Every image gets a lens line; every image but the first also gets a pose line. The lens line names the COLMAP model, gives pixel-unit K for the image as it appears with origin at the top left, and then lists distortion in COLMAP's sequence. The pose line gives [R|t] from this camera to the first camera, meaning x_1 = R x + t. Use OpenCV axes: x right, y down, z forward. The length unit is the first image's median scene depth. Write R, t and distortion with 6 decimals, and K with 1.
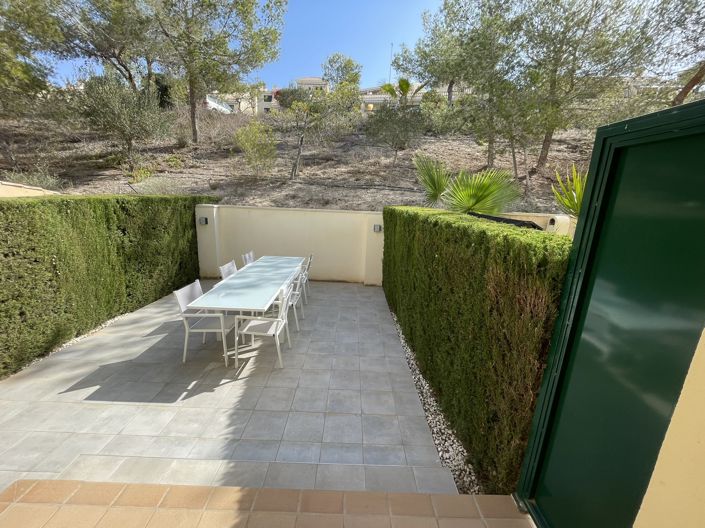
lens RADIAL K [[283.0, 0, 352.5], [0, 283.0, 264.2], [0, 0, 1]] dist [-0.003855, -0.000494]
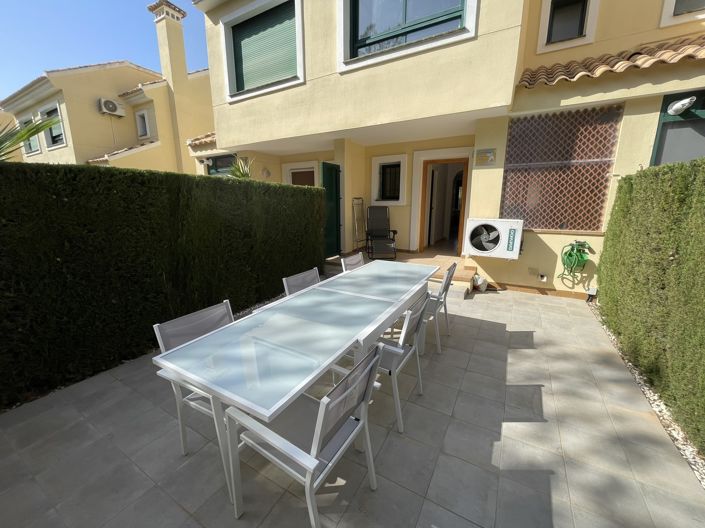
lens RADIAL K [[283.0, 0, 354.2], [0, 283.0, 263.2], [0, 0, 1]] dist [-0.003855, -0.000494]
pose [[-0.864194, -0.147835, 0.480951, -0.644895], [0.080699, 0.902766, 0.422495, -0.282383], [-0.496646, 0.403930, -0.768234, 1.574990]]
